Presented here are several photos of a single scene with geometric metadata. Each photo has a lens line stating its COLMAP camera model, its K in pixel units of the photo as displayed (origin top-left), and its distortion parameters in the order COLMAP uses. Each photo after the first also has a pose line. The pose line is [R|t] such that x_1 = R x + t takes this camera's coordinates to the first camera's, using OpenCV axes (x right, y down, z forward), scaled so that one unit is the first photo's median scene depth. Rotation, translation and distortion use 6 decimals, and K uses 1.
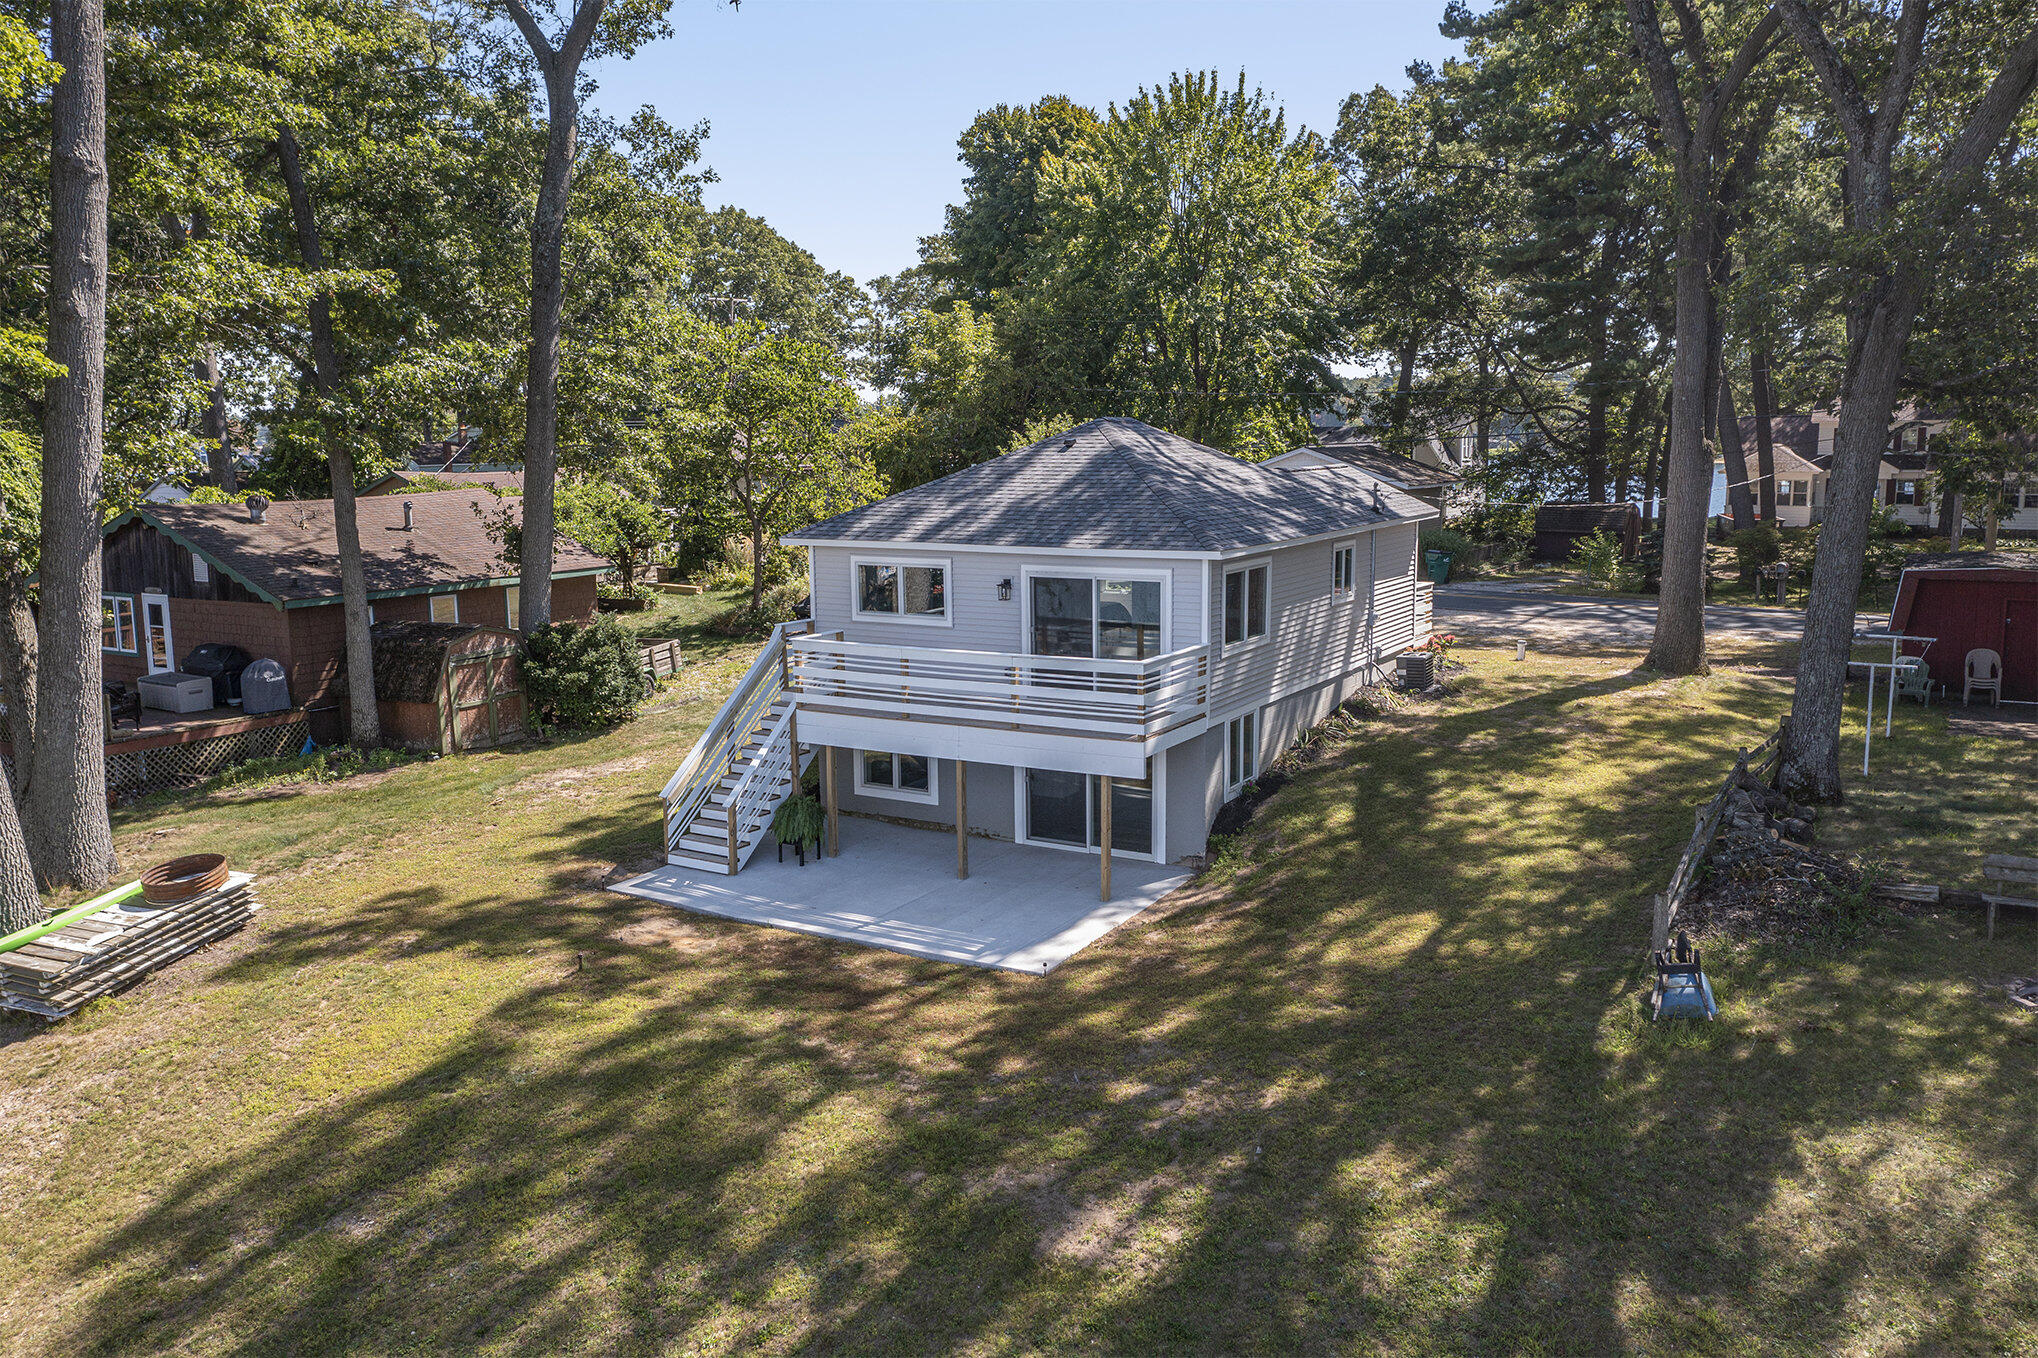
lens RADIAL K [[1493.0, 0, 1019.0], [0, 1493.0, 679.0], [0, 0, 1]] dist [-0.032907, -0.000973]
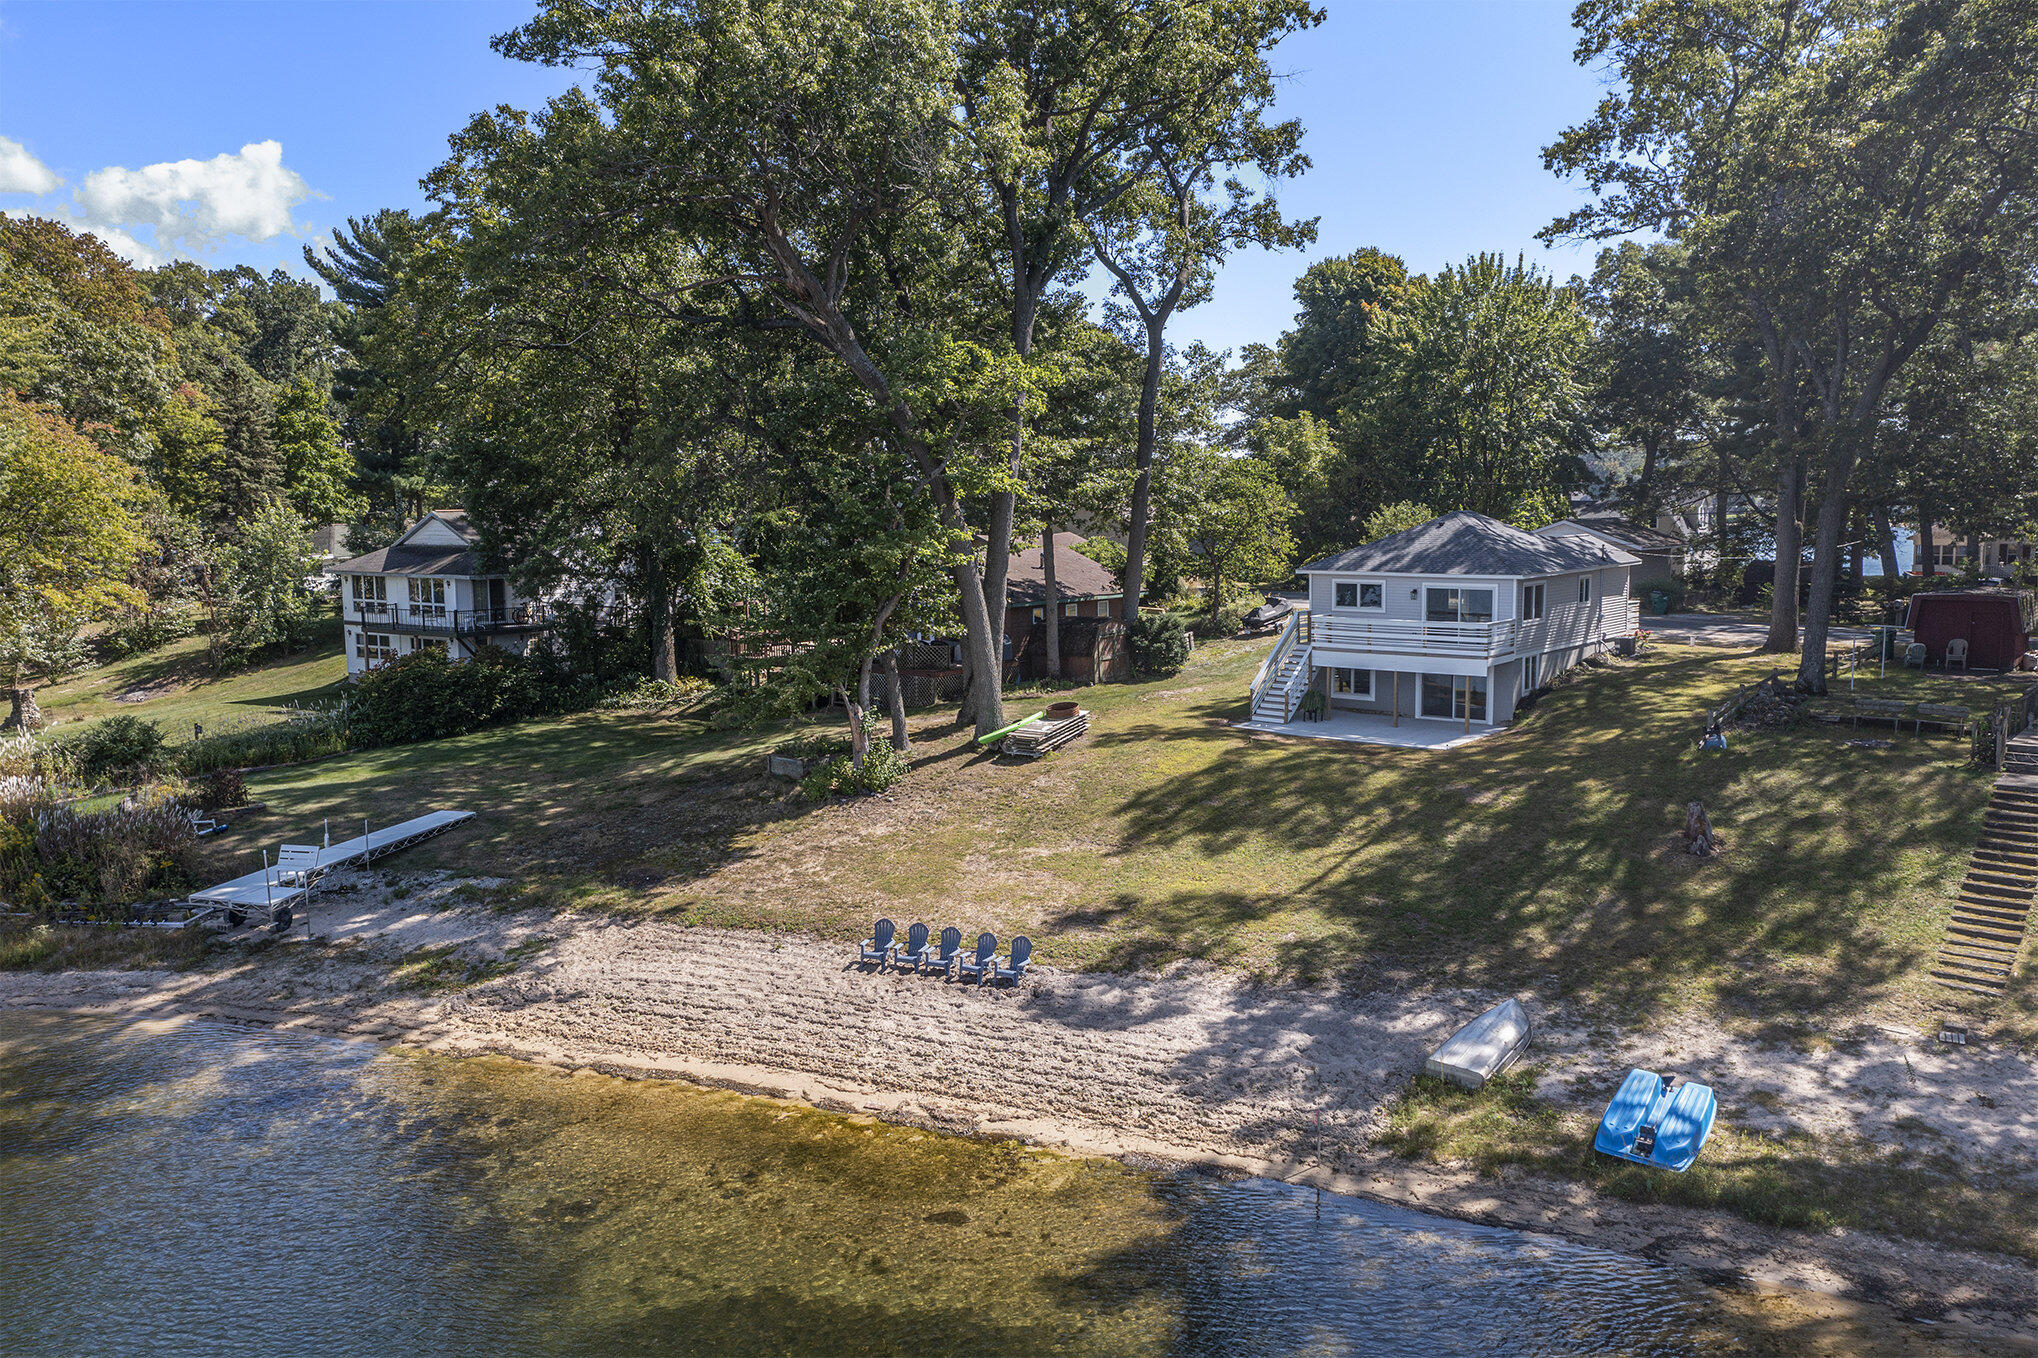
lens RADIAL K [[1587.3, 0, 1019.0], [0, 1587.3, 679.0], [0, 0, 1]] dist [0.005175, 0.002049]
pose [[0.989679, 0.016214, -0.142379, -0.197868], [-0.022895, 0.998706, -0.045409, 0.142885], [0.141458, 0.048200, 0.988770, -1.056018]]
